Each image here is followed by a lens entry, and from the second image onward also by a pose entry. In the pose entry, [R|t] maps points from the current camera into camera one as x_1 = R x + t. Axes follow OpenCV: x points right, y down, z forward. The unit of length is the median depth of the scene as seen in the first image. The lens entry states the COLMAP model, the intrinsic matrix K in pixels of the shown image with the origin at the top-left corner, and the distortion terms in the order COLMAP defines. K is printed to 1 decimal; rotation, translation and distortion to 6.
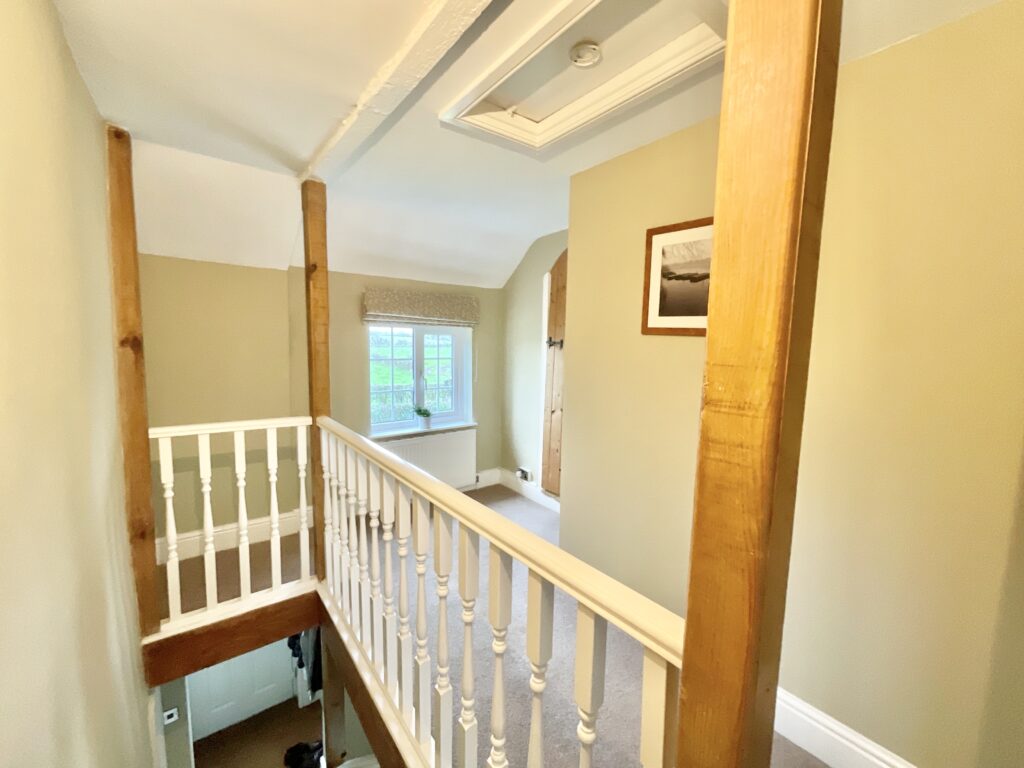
lens RADIAL K [[415.3, 0, 511.0], [0, 415.3, 382.5], [0, 0, 1]] dist [0.001606, 0.000007]
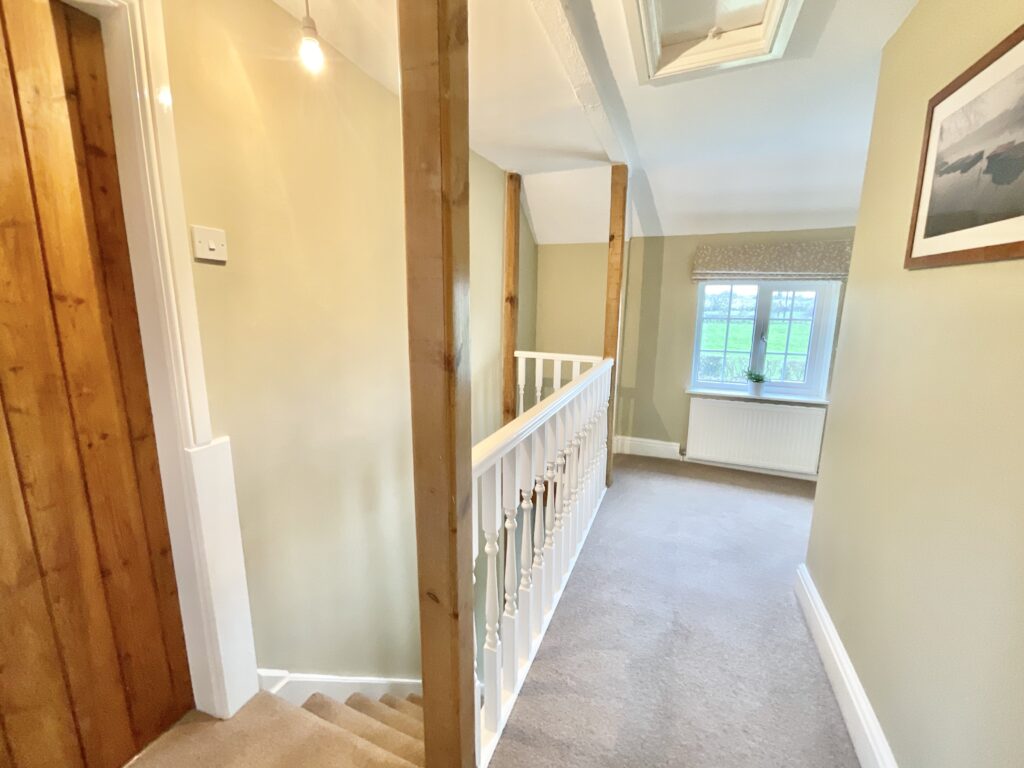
lens RADIAL K [[415.3, 0, 511.0], [0, 415.3, 382.5], [0, 0, 1]] dist [0.001606, 0.000007]
pose [[0.499838, 0.147643, -0.853442, 0.519745], [-0.086264, 0.988951, 0.120563, 0.031545], [0.861813, 0.013360, 0.507051, 0.111513]]
